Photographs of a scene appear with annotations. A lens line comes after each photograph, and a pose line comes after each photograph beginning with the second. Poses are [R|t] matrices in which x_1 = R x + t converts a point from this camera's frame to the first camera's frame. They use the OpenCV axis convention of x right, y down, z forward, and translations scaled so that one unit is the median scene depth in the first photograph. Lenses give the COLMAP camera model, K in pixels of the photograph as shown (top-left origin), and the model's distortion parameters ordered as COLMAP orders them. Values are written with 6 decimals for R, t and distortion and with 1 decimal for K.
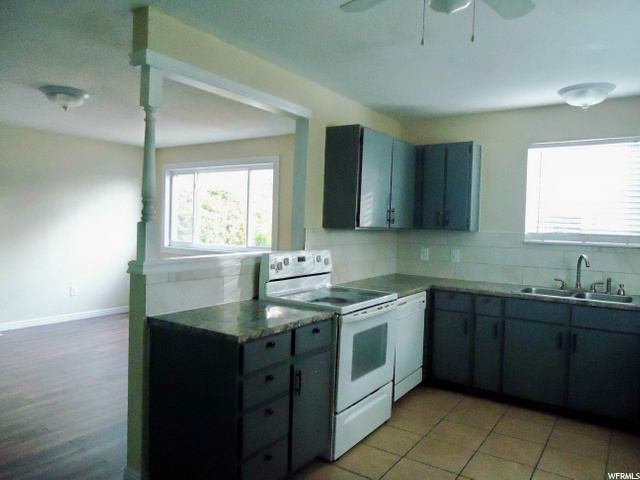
lens RADIAL K [[465.3, 0, 320.0], [0, 465.3, 240.0], [0, 0, 1]] dist [0.002055, 0.003769]
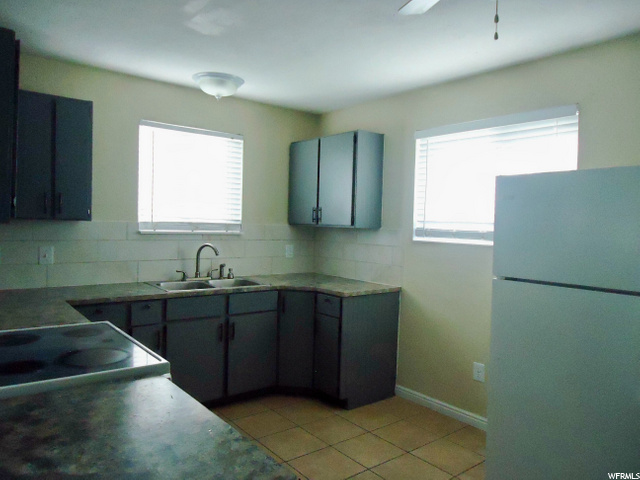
lens RADIAL K [[465.3, 0, 320.0], [0, 465.3, 240.0], [0, 0, 1]] dist [0.002055, 0.003769]
pose [[0.302387, -0.050302, 0.951857, -0.304777], [0.012972, 0.998731, 0.048658, -0.020878], [-0.953097, -0.002366, 0.302656, 0.441845]]
